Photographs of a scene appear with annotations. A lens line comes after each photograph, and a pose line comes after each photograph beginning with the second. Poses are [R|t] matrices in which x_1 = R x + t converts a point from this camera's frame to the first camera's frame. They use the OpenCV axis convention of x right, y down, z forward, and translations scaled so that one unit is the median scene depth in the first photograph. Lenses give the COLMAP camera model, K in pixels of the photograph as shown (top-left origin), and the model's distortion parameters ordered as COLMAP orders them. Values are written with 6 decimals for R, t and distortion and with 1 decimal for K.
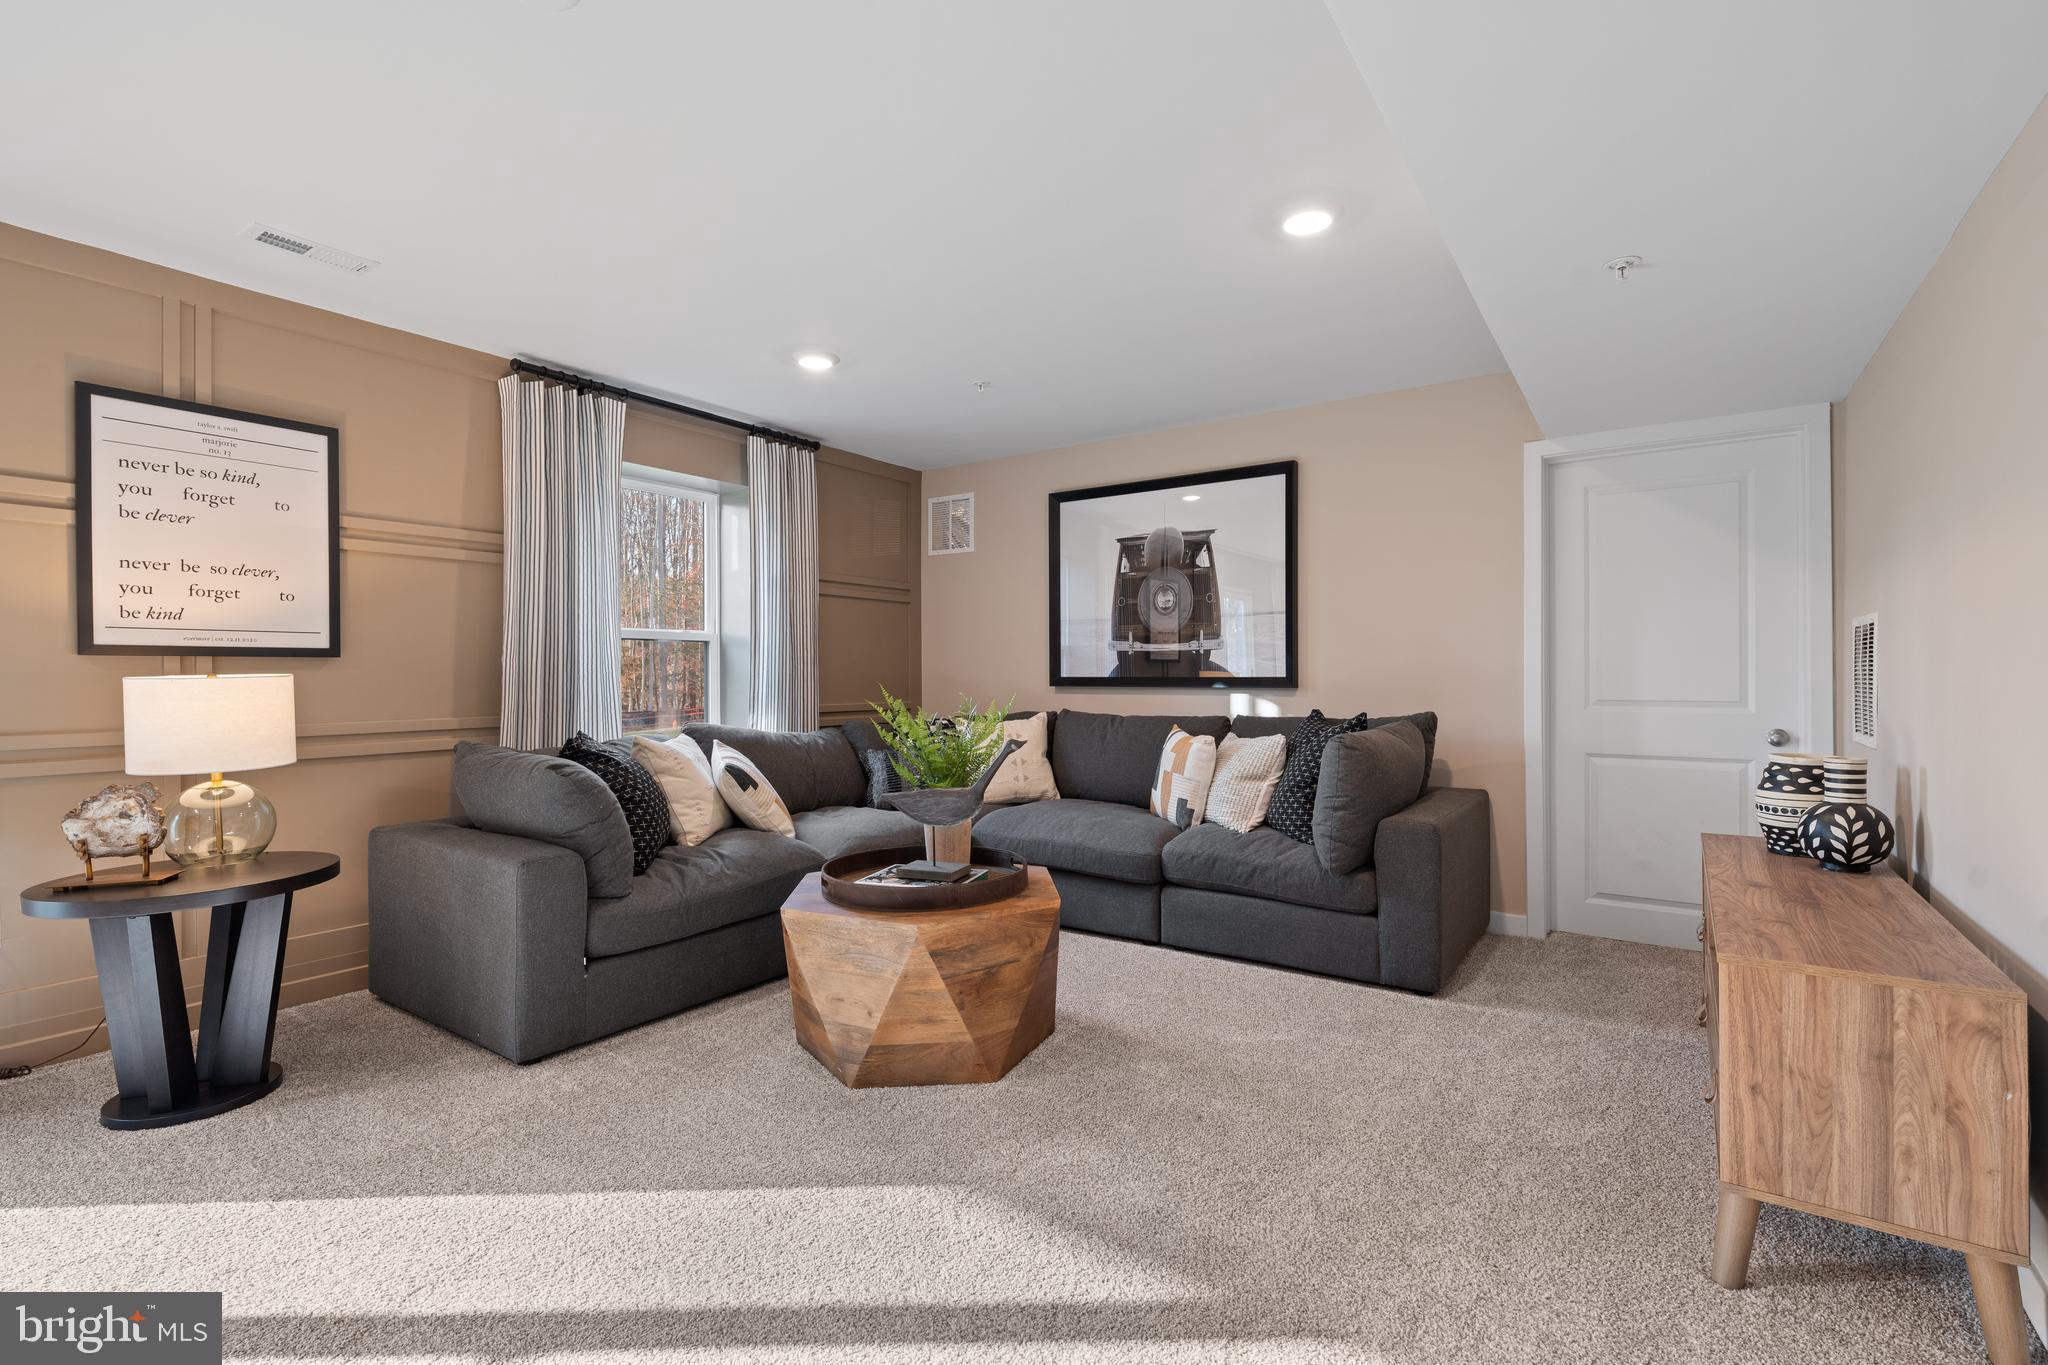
lens RADIAL K [[924.2, 0, 1022.0], [0, 924.2, 679.1], [0, 0, 1]] dist [-0.001919, -0.000125]
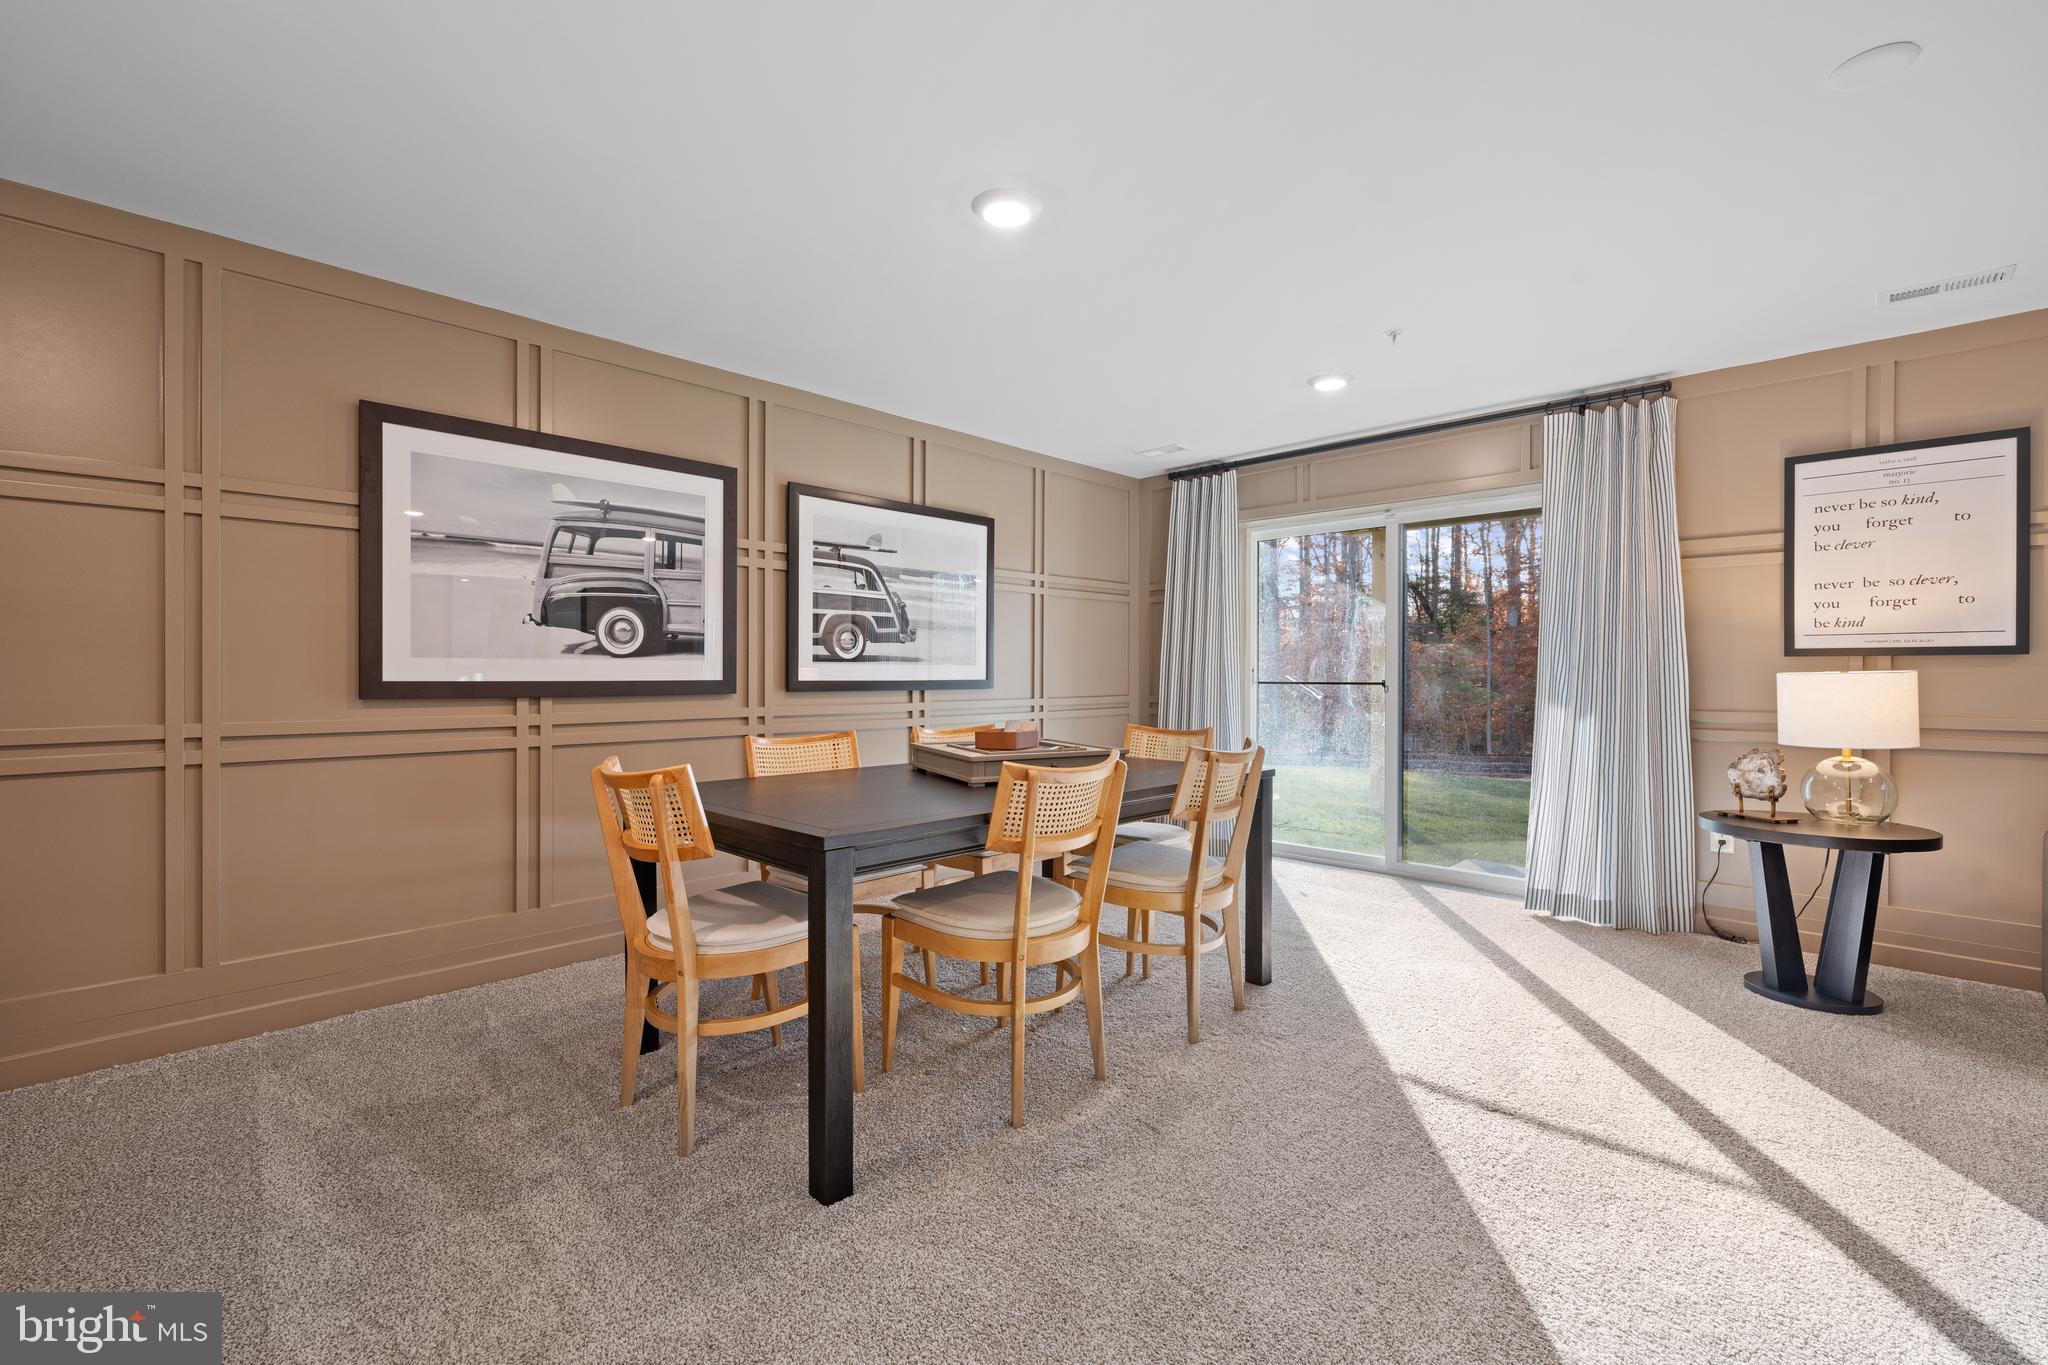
lens RADIAL K [[890.8, 0, 1022.4], [0, 890.8, 677.3], [0, 0, 1]] dist [-0.000124, -0.000032]
pose [[-0.162964, 0.006928, -0.986608, 0.495193], [-0.005982, 0.999950, 0.008009, 0.000762], [0.986614, 0.007207, -0.162915, 0.096451]]
